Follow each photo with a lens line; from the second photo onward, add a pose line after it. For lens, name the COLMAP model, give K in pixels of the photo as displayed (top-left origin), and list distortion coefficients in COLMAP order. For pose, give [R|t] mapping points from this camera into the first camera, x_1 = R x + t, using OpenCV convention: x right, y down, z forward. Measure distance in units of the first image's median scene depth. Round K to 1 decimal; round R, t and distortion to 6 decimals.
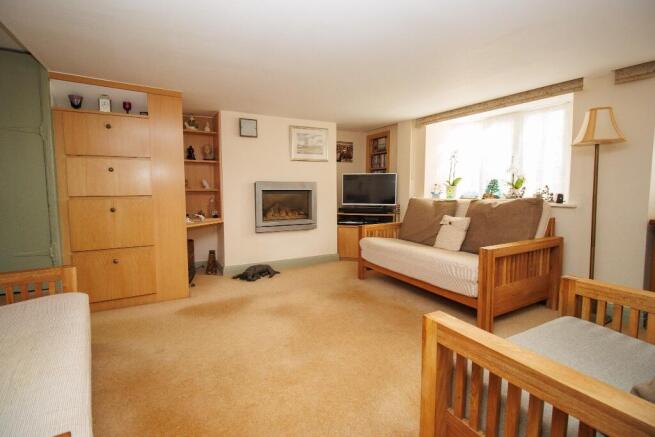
lens RADIAL K [[315.2, 0, 326.0], [0, 315.2, 209.8], [0, 0, 1]] dist [-0.000035, -0.000172]
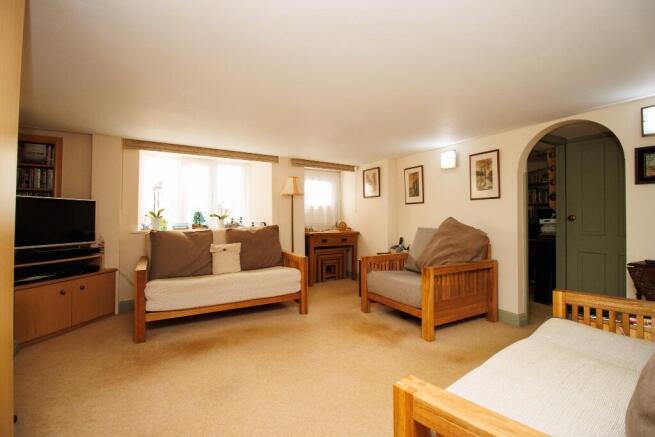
lens RADIAL K [[315.2, 0, 326.0], [0, 315.2, 209.8], [0, 0, 1]] dist [-0.000035, -0.000172]
pose [[-0.044742, 0.023978, 0.998711, -0.668115], [0.070168, 0.997318, -0.020801, -0.045844], [-0.996531, 0.069147, -0.046304, 0.583382]]
